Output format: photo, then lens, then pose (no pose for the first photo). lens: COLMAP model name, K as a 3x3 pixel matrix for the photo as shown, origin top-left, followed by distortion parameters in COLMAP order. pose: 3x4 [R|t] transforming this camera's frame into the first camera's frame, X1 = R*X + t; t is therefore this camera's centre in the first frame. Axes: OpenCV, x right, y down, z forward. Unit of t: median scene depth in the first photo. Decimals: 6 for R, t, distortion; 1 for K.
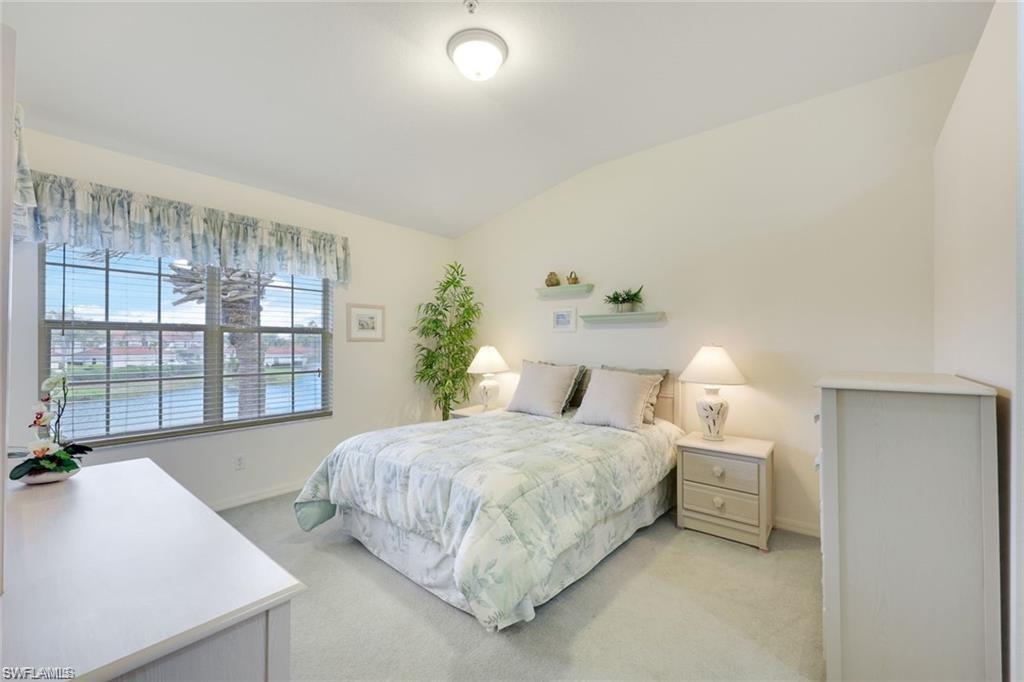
lens RADIAL K [[417.0, 0, 513.7], [0, 417.0, 342.6], [0, 0, 1]] dist [0.002856, 0.000214]
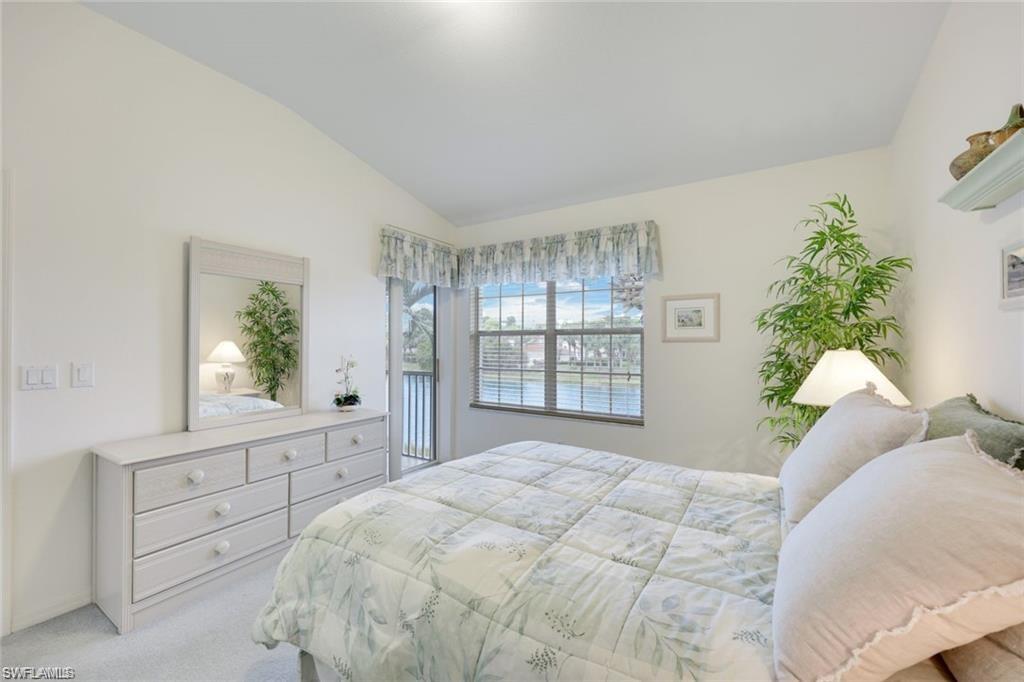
lens RADIAL K [[417.0, 0, 513.7], [0, 417.0, 342.6], [0, 0, 1]] dist [0.002856, 0.000214]
pose [[0.121939, -0.004788, -0.992526, 0.442646], [0.002884, 0.999986, -0.004470, 0.001256], [0.992533, -0.002318, 0.121951, 0.667039]]
